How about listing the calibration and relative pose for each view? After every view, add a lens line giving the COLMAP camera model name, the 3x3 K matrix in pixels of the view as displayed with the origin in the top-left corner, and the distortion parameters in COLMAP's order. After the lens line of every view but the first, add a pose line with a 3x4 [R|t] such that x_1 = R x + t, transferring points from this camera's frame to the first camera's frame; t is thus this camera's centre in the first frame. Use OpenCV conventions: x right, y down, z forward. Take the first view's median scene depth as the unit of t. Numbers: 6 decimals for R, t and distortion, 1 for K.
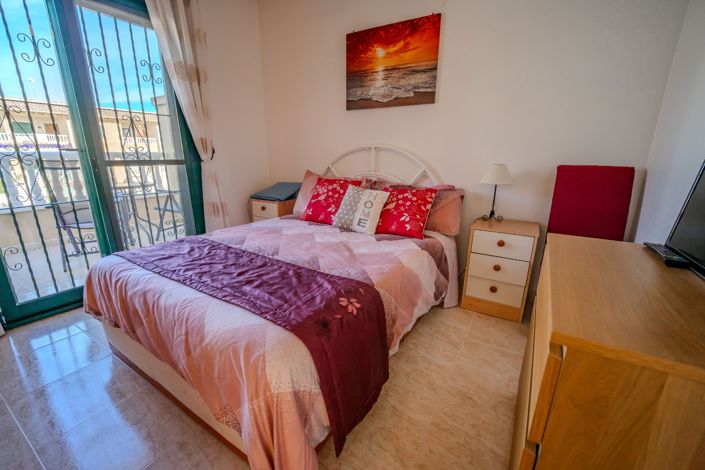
lens RADIAL K [[291.8, 0, 352.5], [0, 291.8, 235.0], [0, 0, 1]] dist [0.001555, -0.000360]
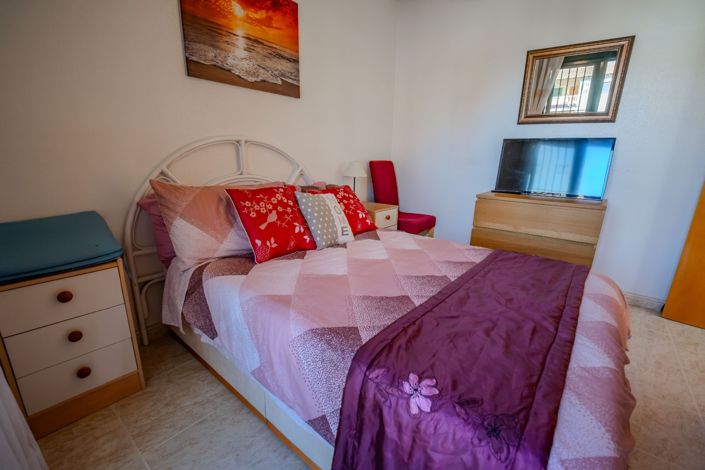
lens RADIAL K [[310.1, 0, 352.5], [0, 310.1, 235.0], [0, 0, 1]] dist [-0.000242, -0.000362]
pose [[0.146708, -0.252799, 0.956331, -0.803692], [0.239155, 0.947175, 0.213691, -0.210530], [-0.959834, 0.197361, 0.199417, 0.746723]]
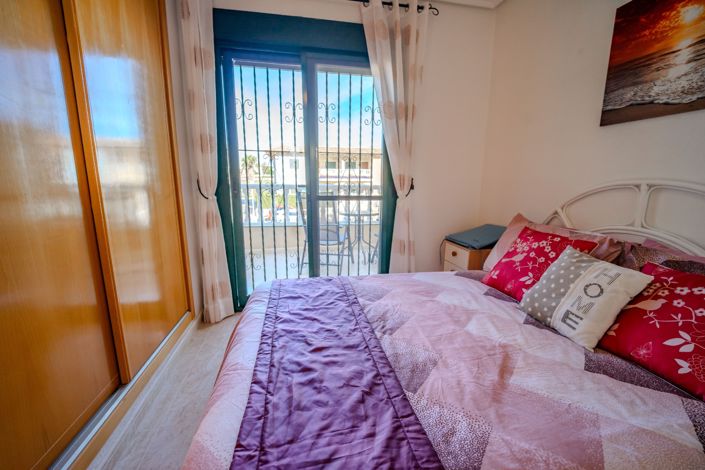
lens RADIAL K [[293.3, 0, 360.8], [0, 293.3, 235.0], [0, 0, 1]] dist [-0.000959, -0.000596]
pose [[0.693997, 0.135252, -0.707159, 0.121369], [-0.201921, 0.979342, -0.010853, -0.106136], [0.691083, 0.150322, 0.706971, 0.283057]]
